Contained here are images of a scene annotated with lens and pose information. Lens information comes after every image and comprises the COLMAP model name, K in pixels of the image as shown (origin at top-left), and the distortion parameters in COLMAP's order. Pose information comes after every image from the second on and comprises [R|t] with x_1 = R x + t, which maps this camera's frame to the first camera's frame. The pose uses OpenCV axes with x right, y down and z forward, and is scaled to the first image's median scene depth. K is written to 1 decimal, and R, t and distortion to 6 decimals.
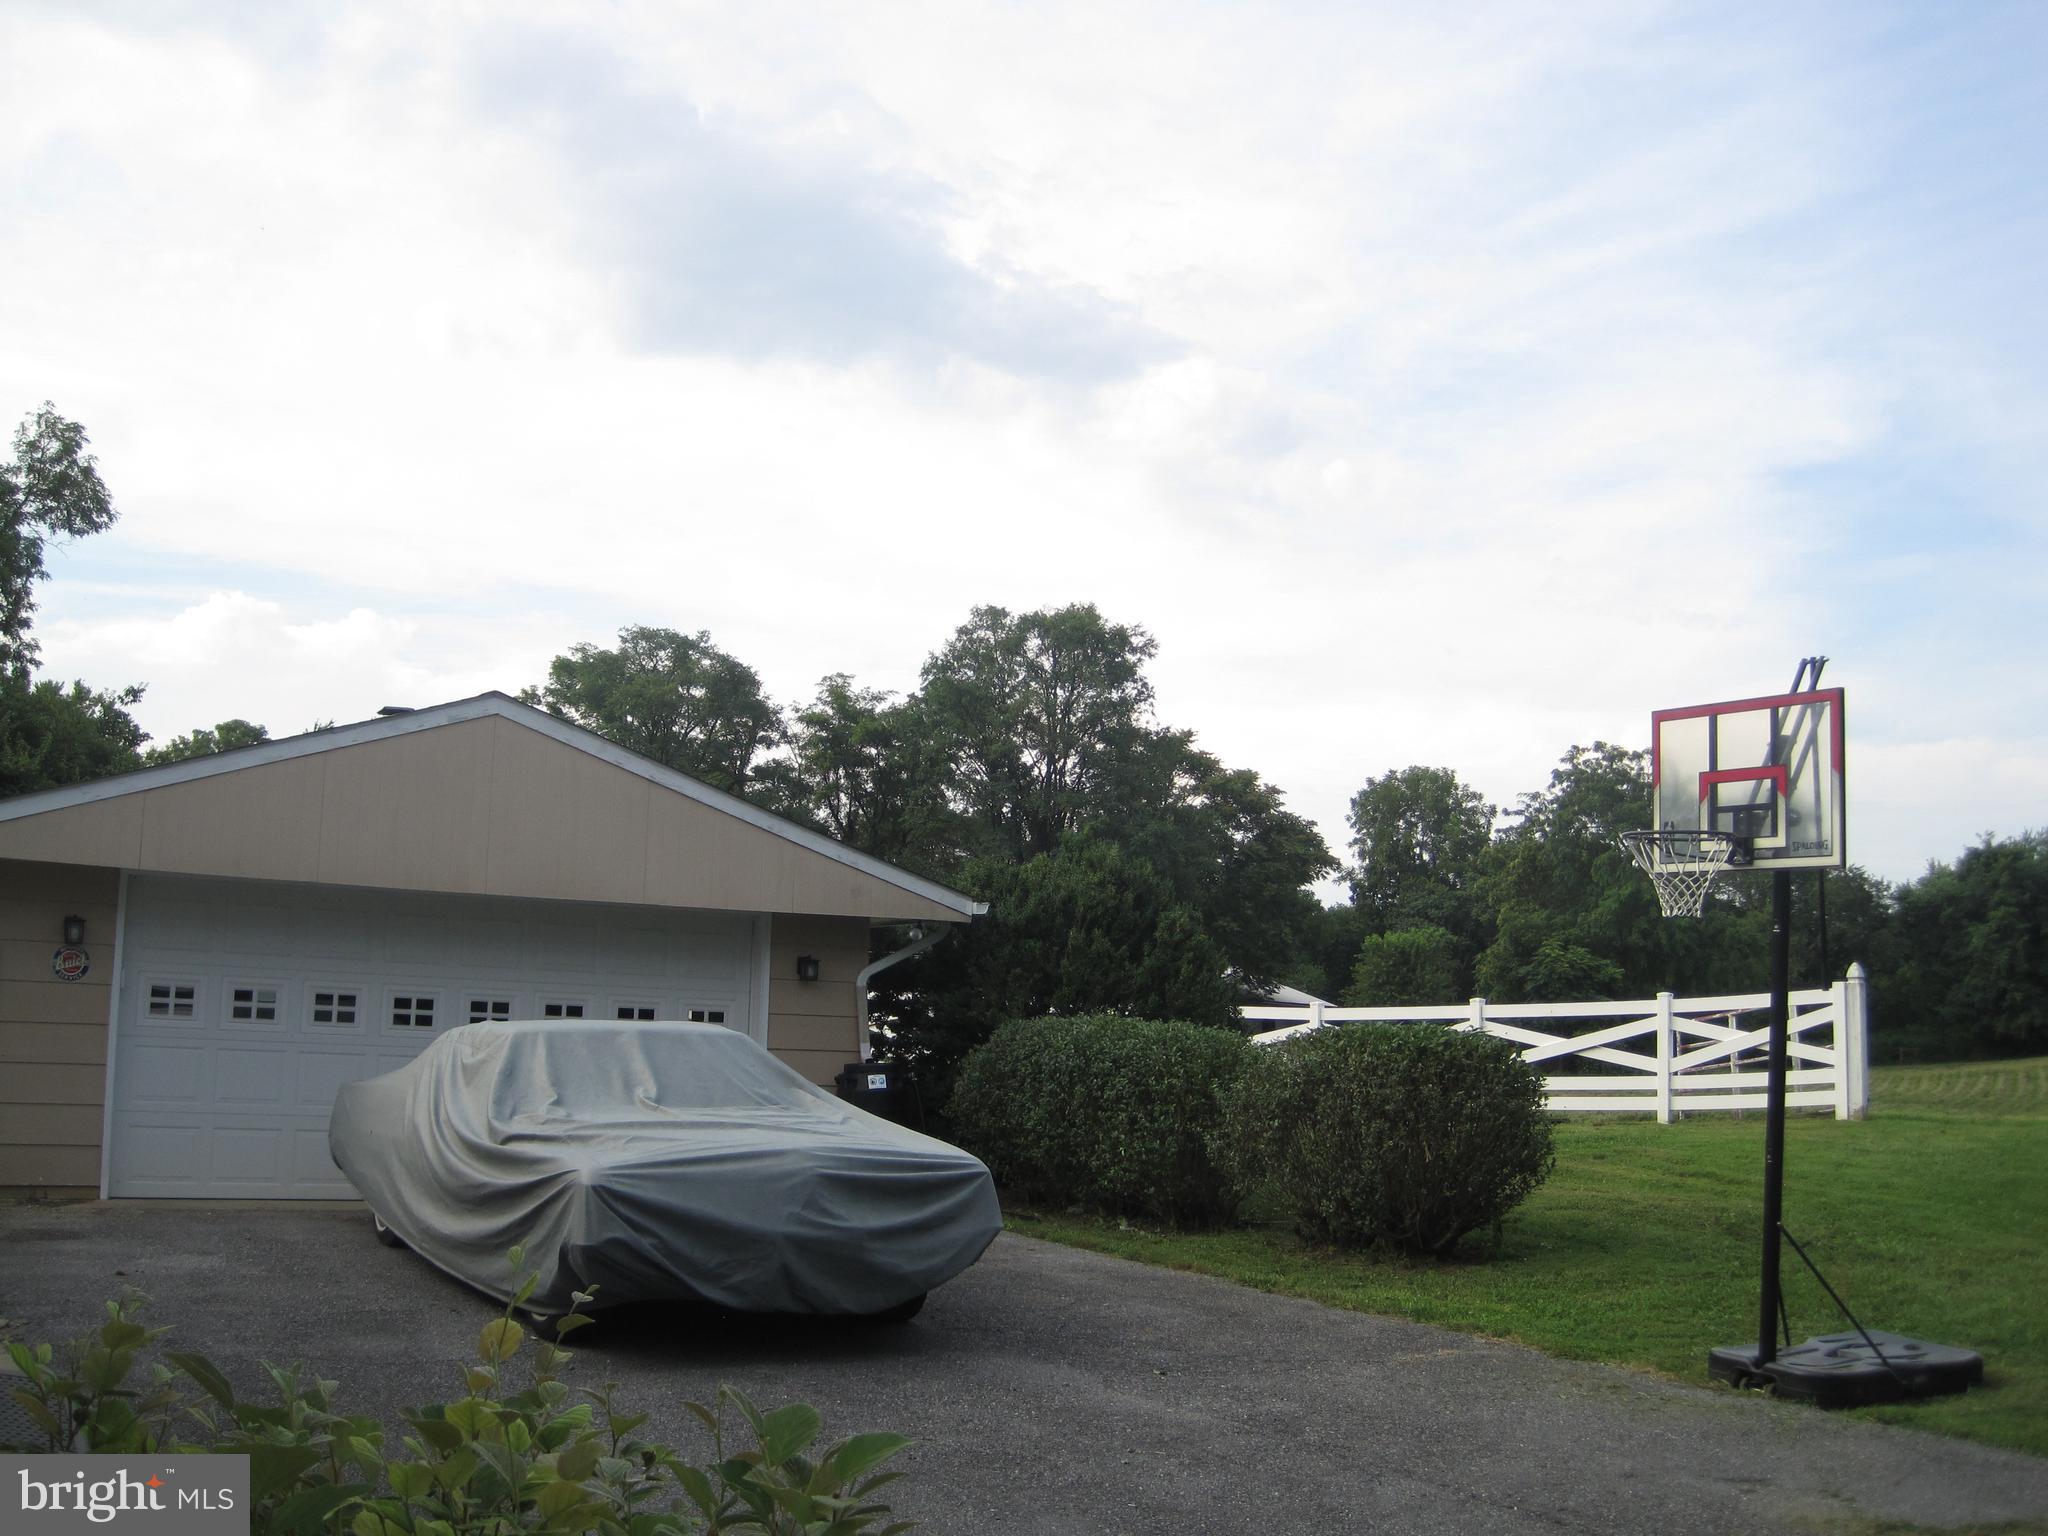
lens RADIAL K [[2119.3, 0, 1024.0], [0, 2119.3, 768.0], [0, 0, 1]] dist [-0.185636, 0.151813]
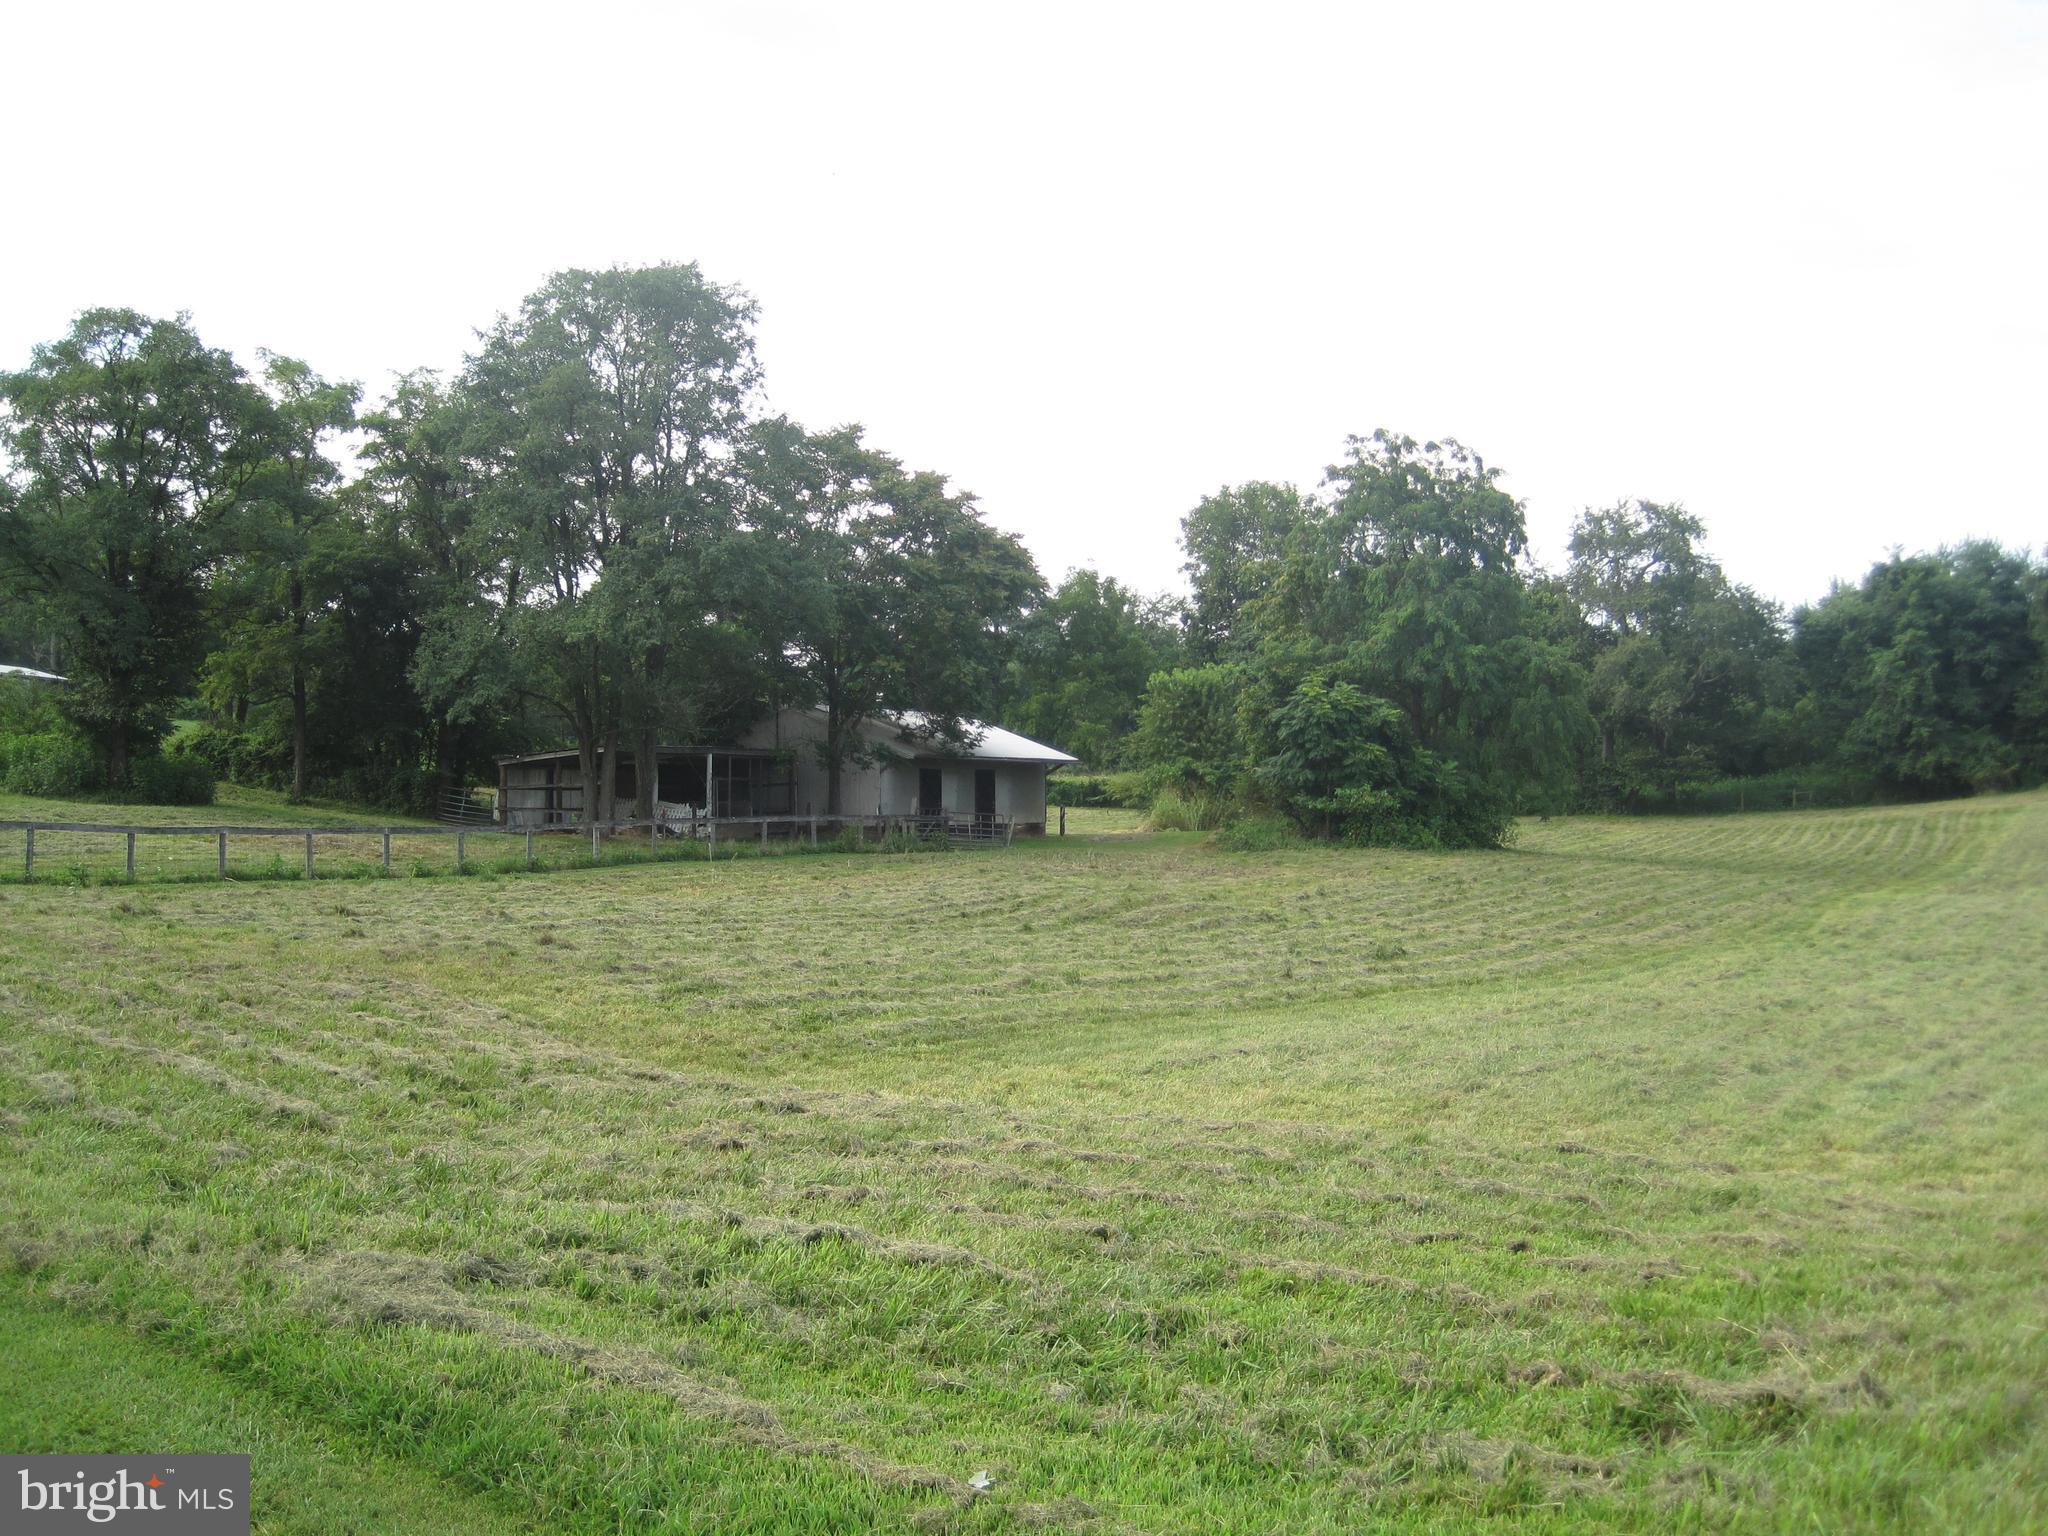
lens RADIAL K [[2119.3, 0, 1024.0], [0, 2119.3, 768.0], [0, 0, 1]] dist [-0.185636, 0.151813]
pose [[0.999528, -0.025774, 0.016727, 0.084983], [0.023559, 0.992336, 0.121300, 0.011071], [-0.019725, -0.120849, 0.992475, 0.129098]]
